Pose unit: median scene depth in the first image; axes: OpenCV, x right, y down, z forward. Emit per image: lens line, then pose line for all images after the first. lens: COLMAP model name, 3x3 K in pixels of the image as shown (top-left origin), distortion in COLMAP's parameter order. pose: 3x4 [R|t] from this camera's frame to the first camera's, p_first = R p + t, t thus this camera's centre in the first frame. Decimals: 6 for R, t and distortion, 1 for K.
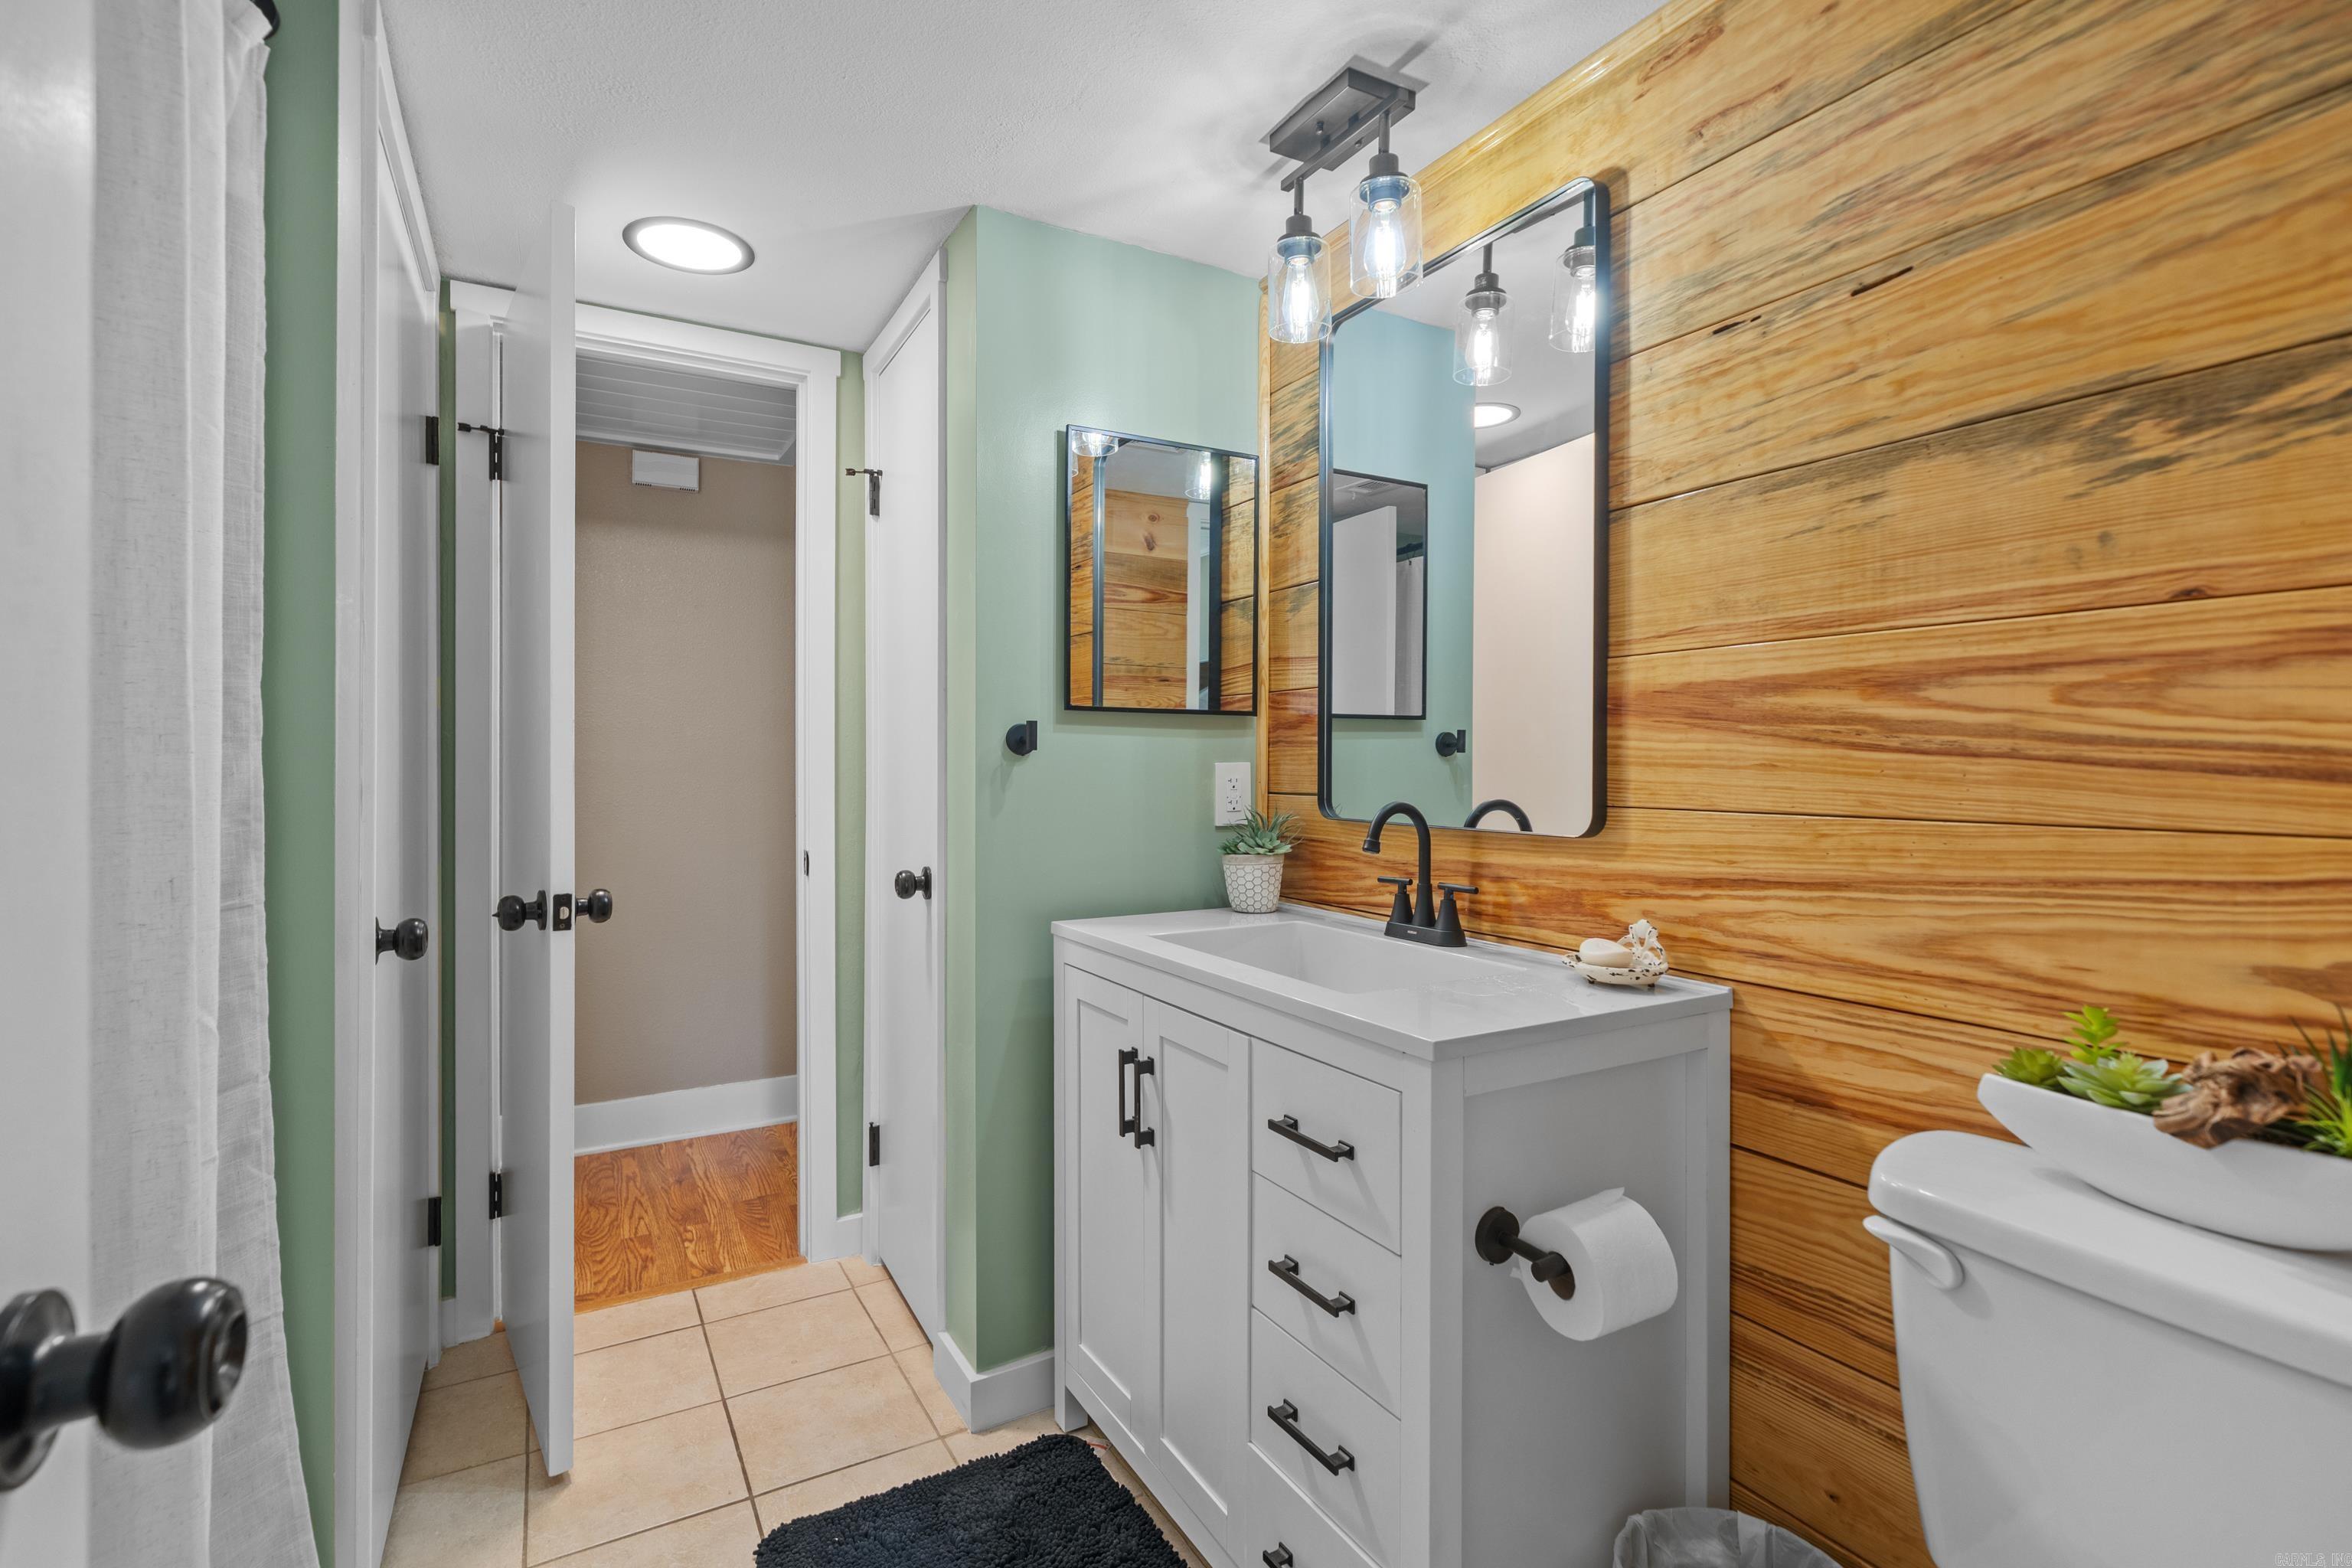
lens RADIAL K [[1122.6, 0, 1172.6], [0, 1122.6, 773.0], [0, 0, 1]] dist [-0.000449, 0.000134]
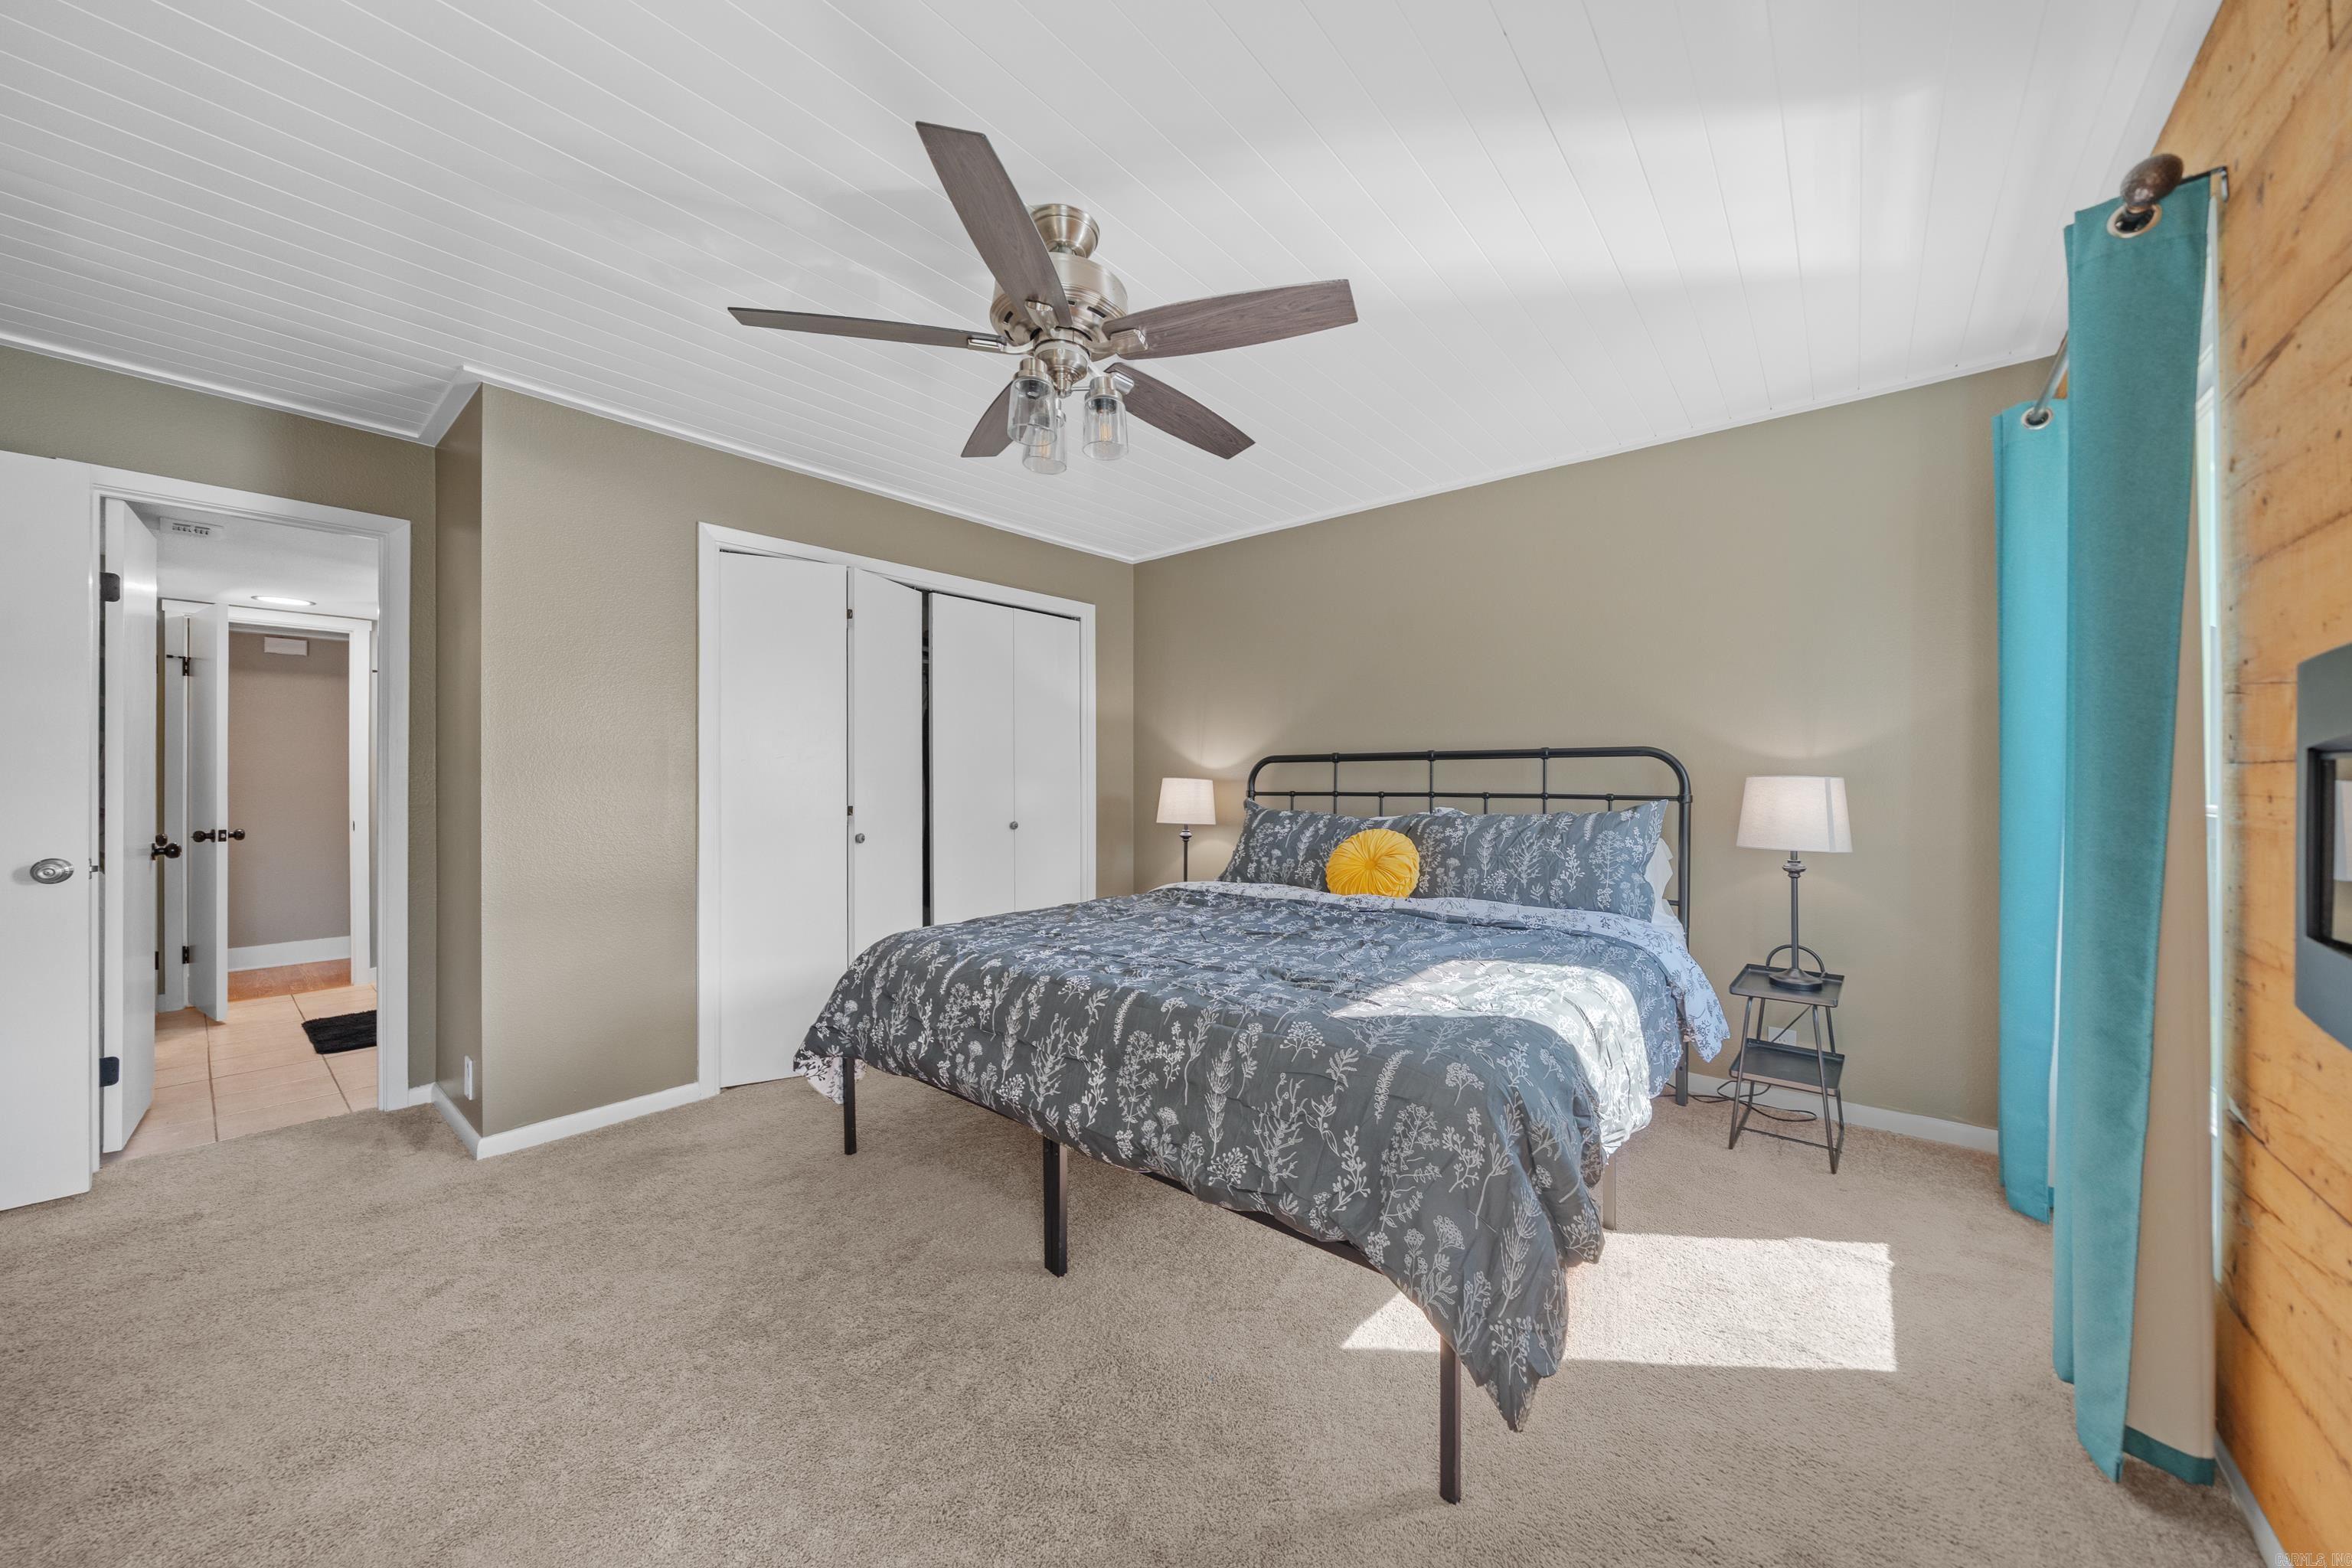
lens RADIAL K [[805.8, 0, 1193.3], [0, 805.8, 778.5], [0, 0, 1]] dist [-0.006542, -0.000292]
pose [[0.923452, -0.002791, 0.383703, 0.844137], [0.003655, 0.999992, -0.001523, -0.013506], [-0.383696, 0.002809, 0.923455, -1.600828]]
